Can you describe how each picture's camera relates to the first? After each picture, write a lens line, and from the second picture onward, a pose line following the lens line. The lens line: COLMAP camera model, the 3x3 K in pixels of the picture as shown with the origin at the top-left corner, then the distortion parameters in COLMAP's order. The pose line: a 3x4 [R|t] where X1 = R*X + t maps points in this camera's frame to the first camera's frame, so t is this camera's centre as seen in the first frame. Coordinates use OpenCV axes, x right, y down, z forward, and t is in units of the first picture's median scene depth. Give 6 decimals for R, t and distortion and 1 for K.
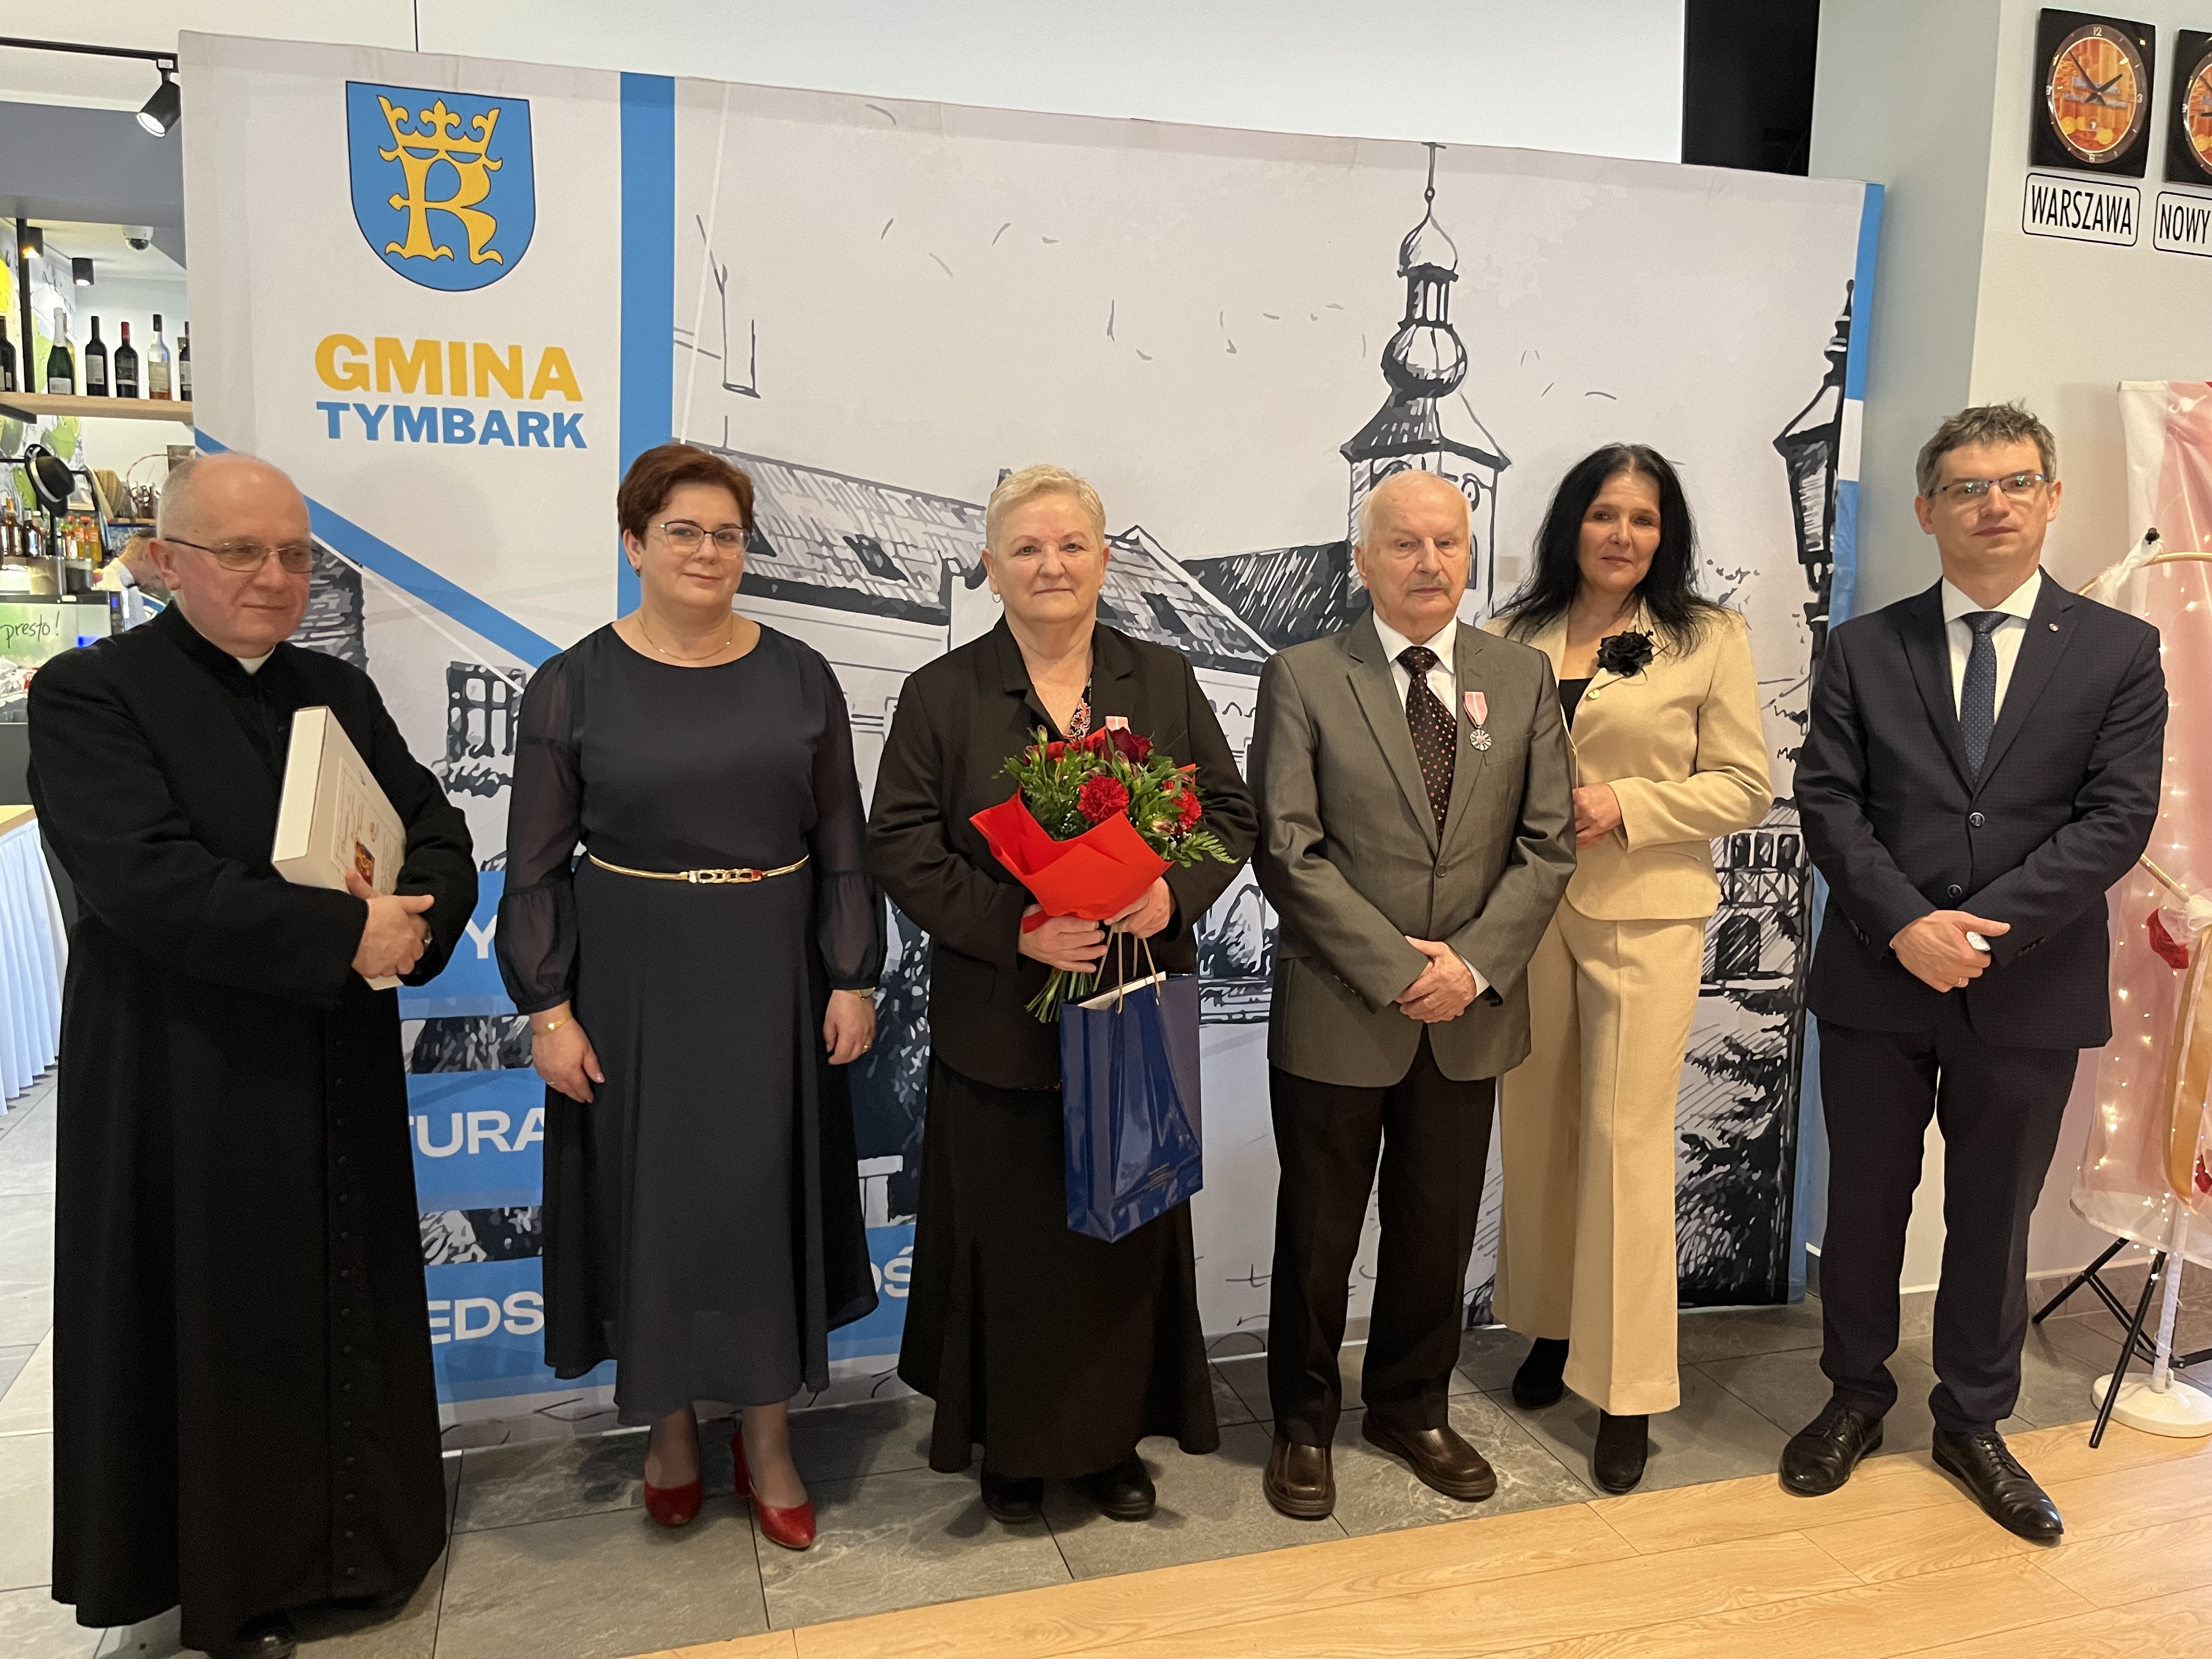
lens RADIAL K [[1694.0, 0, 1099.1], [0, 1694.0, 850.8], [0, 0, 1]] dist [0.071734, -0.110888]
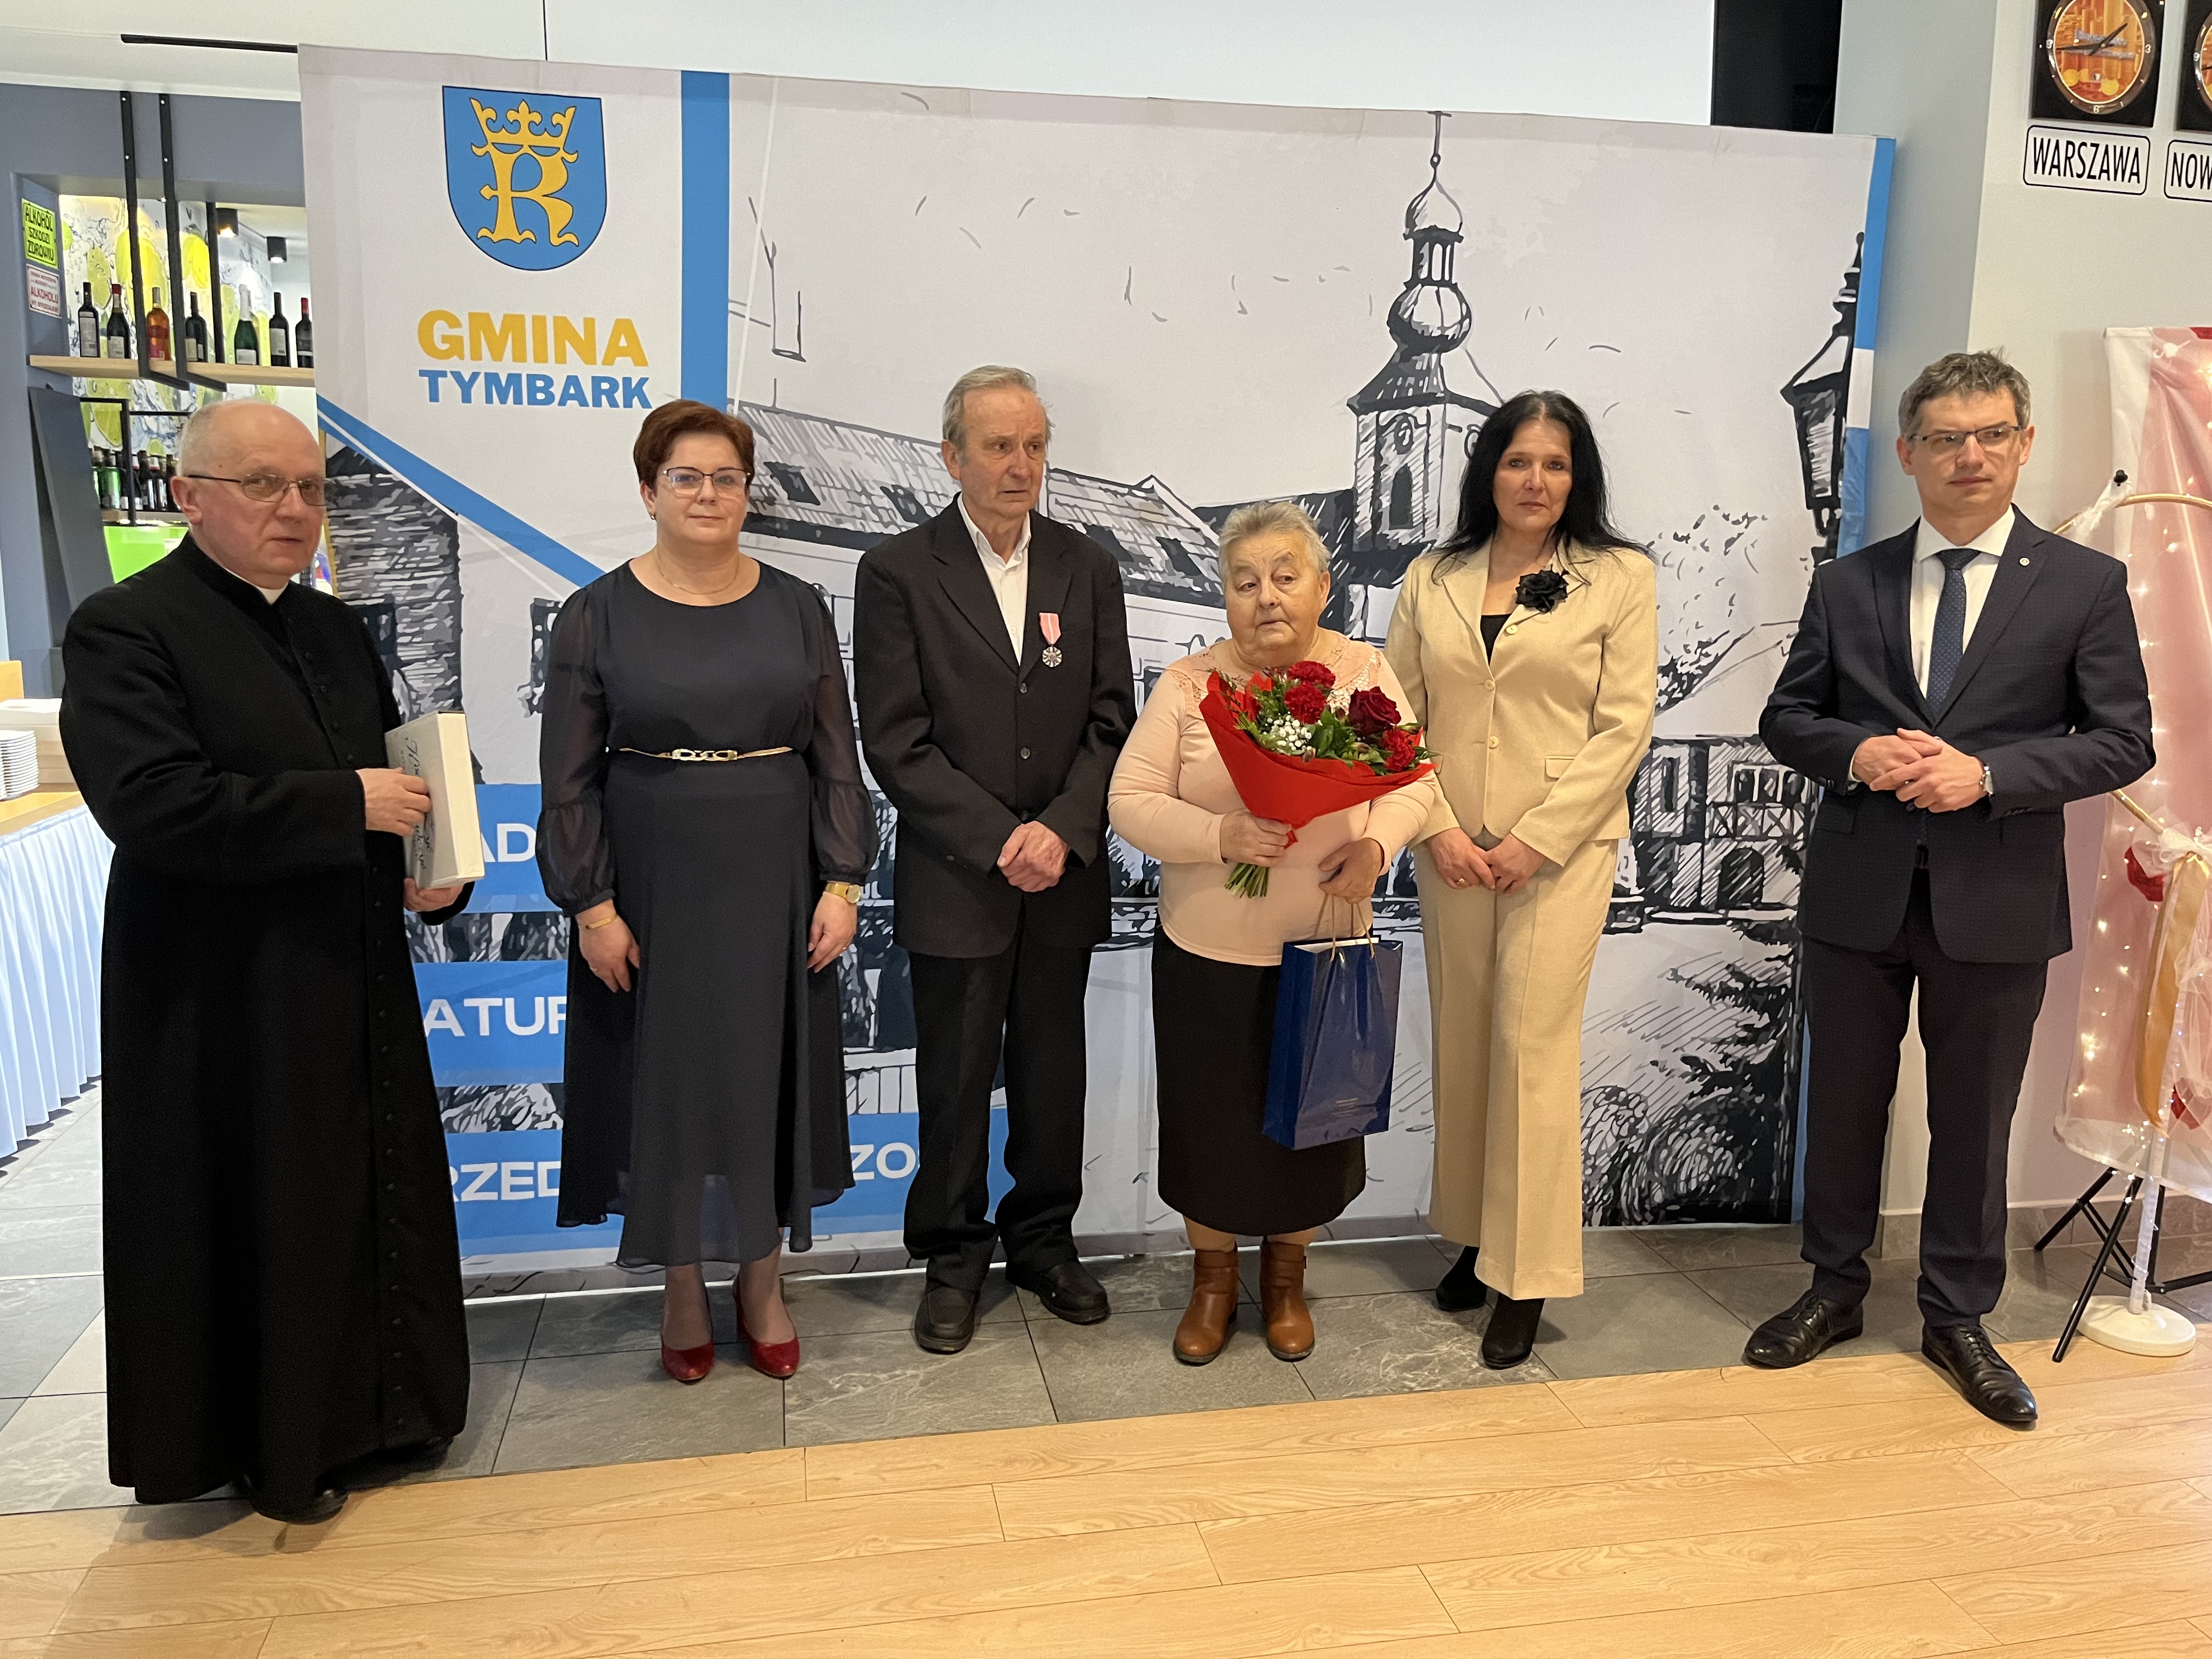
lens RADIAL K [[1688.4, 0, 1096.4], [0, 1688.4, 839.6], [0, 0, 1]] dist [0.076614, -0.116997]
pose [[0.994840, 0.015224, -0.100308, 0.096805], [-0.013528, 0.999754, 0.017563, 0.022002], [0.100550, -0.016115, 0.994801, -0.081541]]
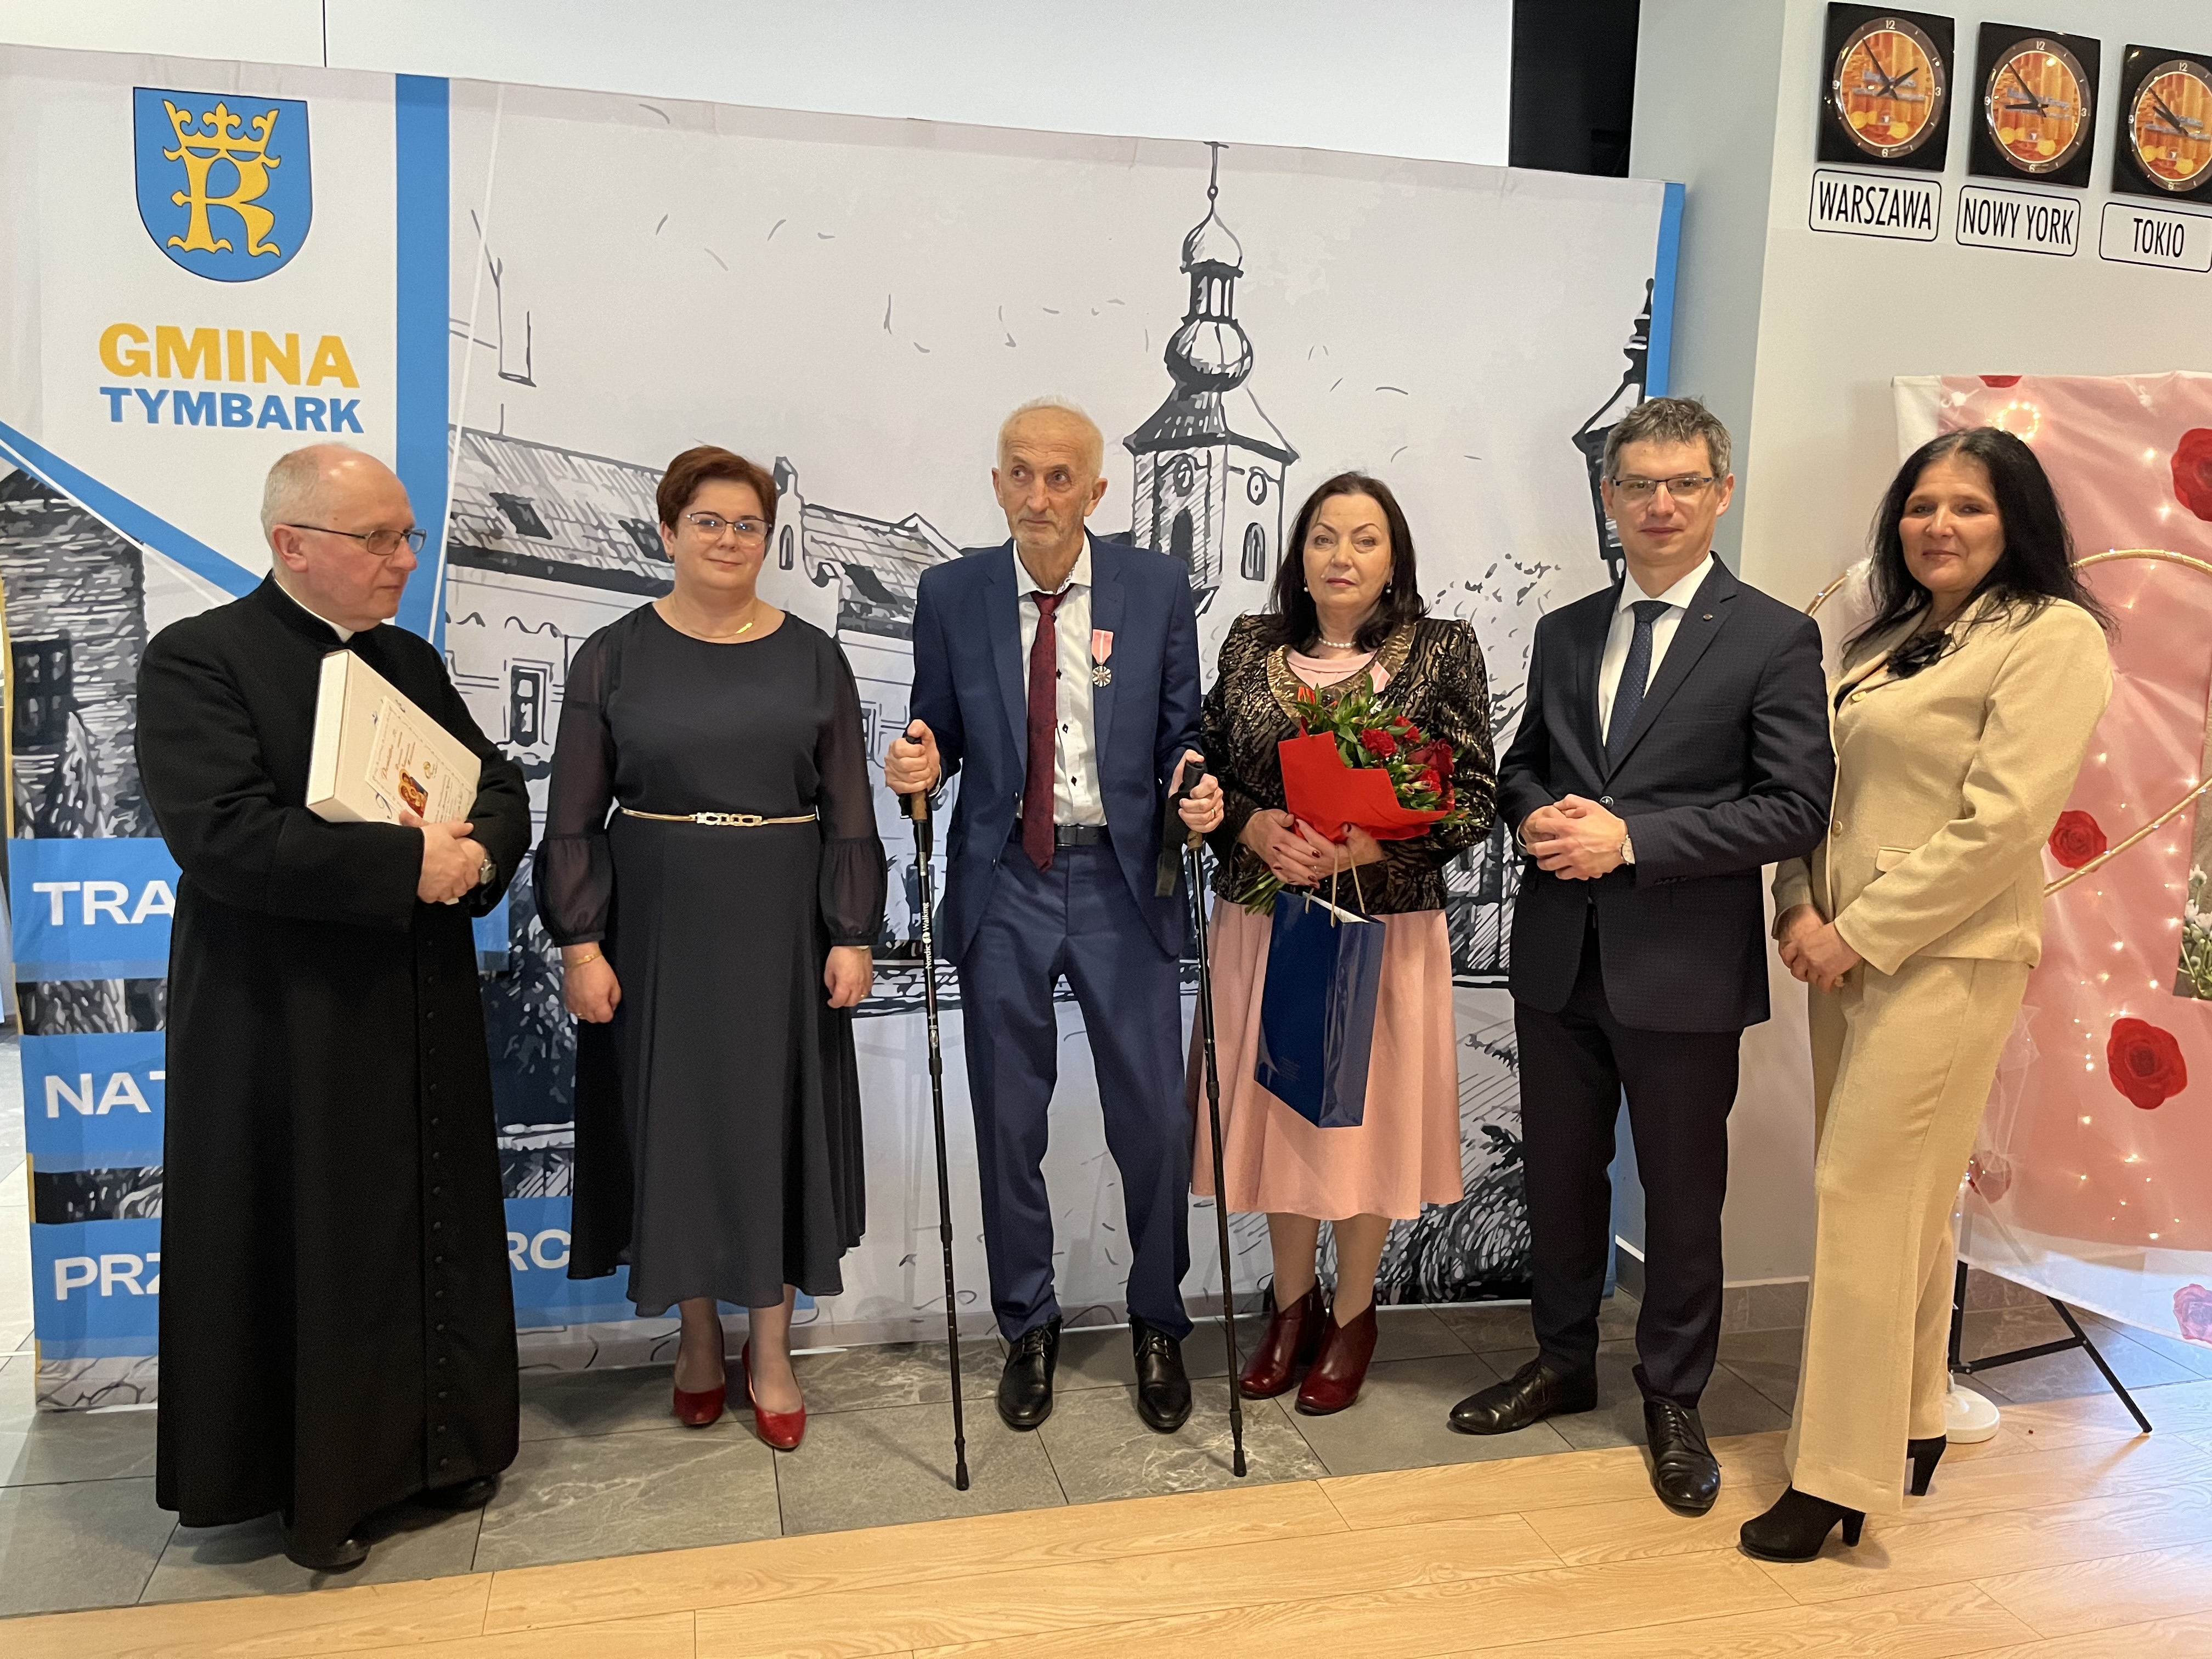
lens RADIAL K [[1695.1, 0, 1097.5], [0, 1695.1, 843.4], [0, 0, 1]] dist [0.072086, -0.112938]
pose [[0.998749, 0.016379, -0.047252, 0.179602], [-0.016928, 0.999793, -0.011243, 0.016906], [0.047058, 0.012029, 0.998820, -0.016678]]
